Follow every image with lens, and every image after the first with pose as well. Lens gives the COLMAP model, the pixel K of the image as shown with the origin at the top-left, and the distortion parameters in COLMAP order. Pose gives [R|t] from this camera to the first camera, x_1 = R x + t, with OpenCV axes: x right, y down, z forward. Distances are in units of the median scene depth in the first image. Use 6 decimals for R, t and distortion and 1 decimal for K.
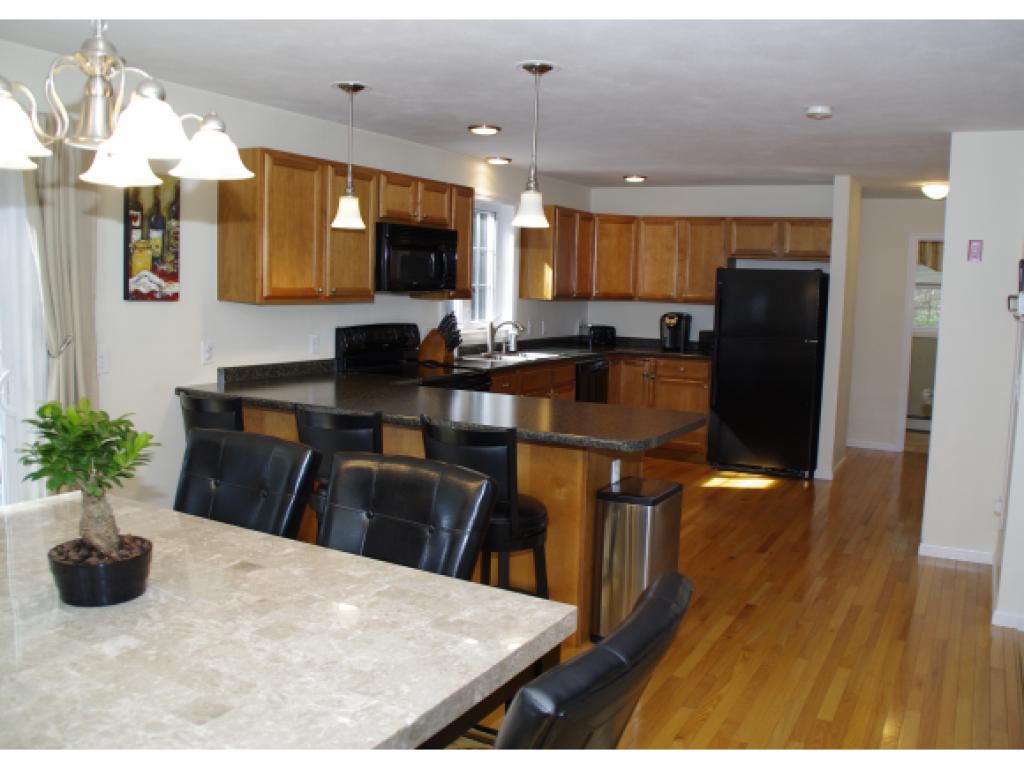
lens RADIAL K [[871.9, 0, 555.1], [0, 871.9, 376.2], [0, 0, 1]] dist [-0.140062, -0.000034]
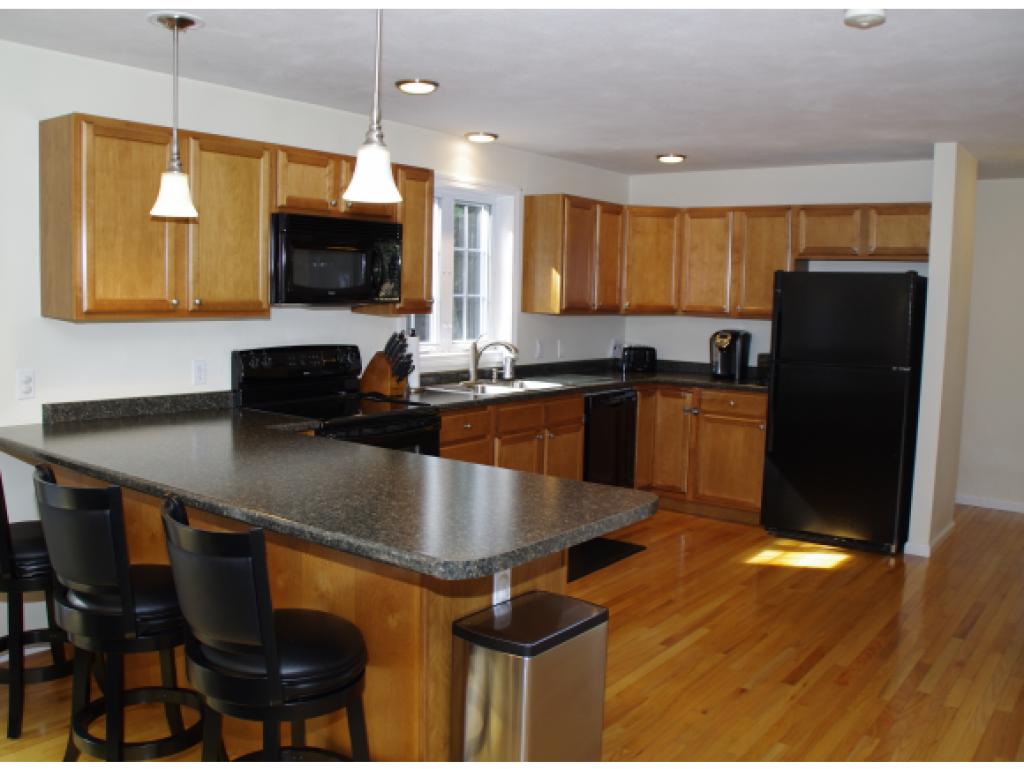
lens RADIAL K [[912.1, 0, 512.0], [0, 912.1, 384.5], [0, 0, 1]] dist [-0.126049, 0.002889]
pose [[0.983816, 0.010024, -0.178902, 0.108313], [-0.011950, 0.999882, -0.009693, -0.016458], [0.178784, 0.011674, 0.983819, 0.194743]]
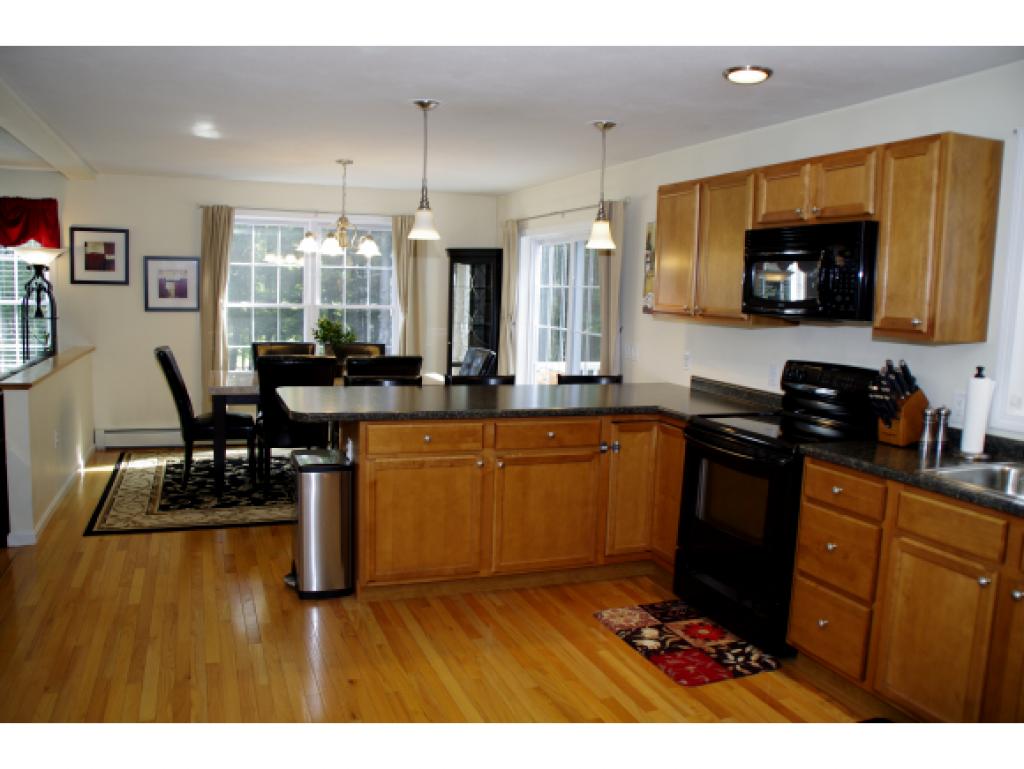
lens RADIAL K [[801.6, 0, 494.7], [0, 801.6, 376.5], [0, 0, 1]] dist [-0.148815, 0.100599]
pose [[-0.666851, 0.022112, -0.744863, 0.402568], [-0.140271, 0.977967, 0.154612, -0.093491], [0.731870, 0.207586, -0.649056, 1.012049]]
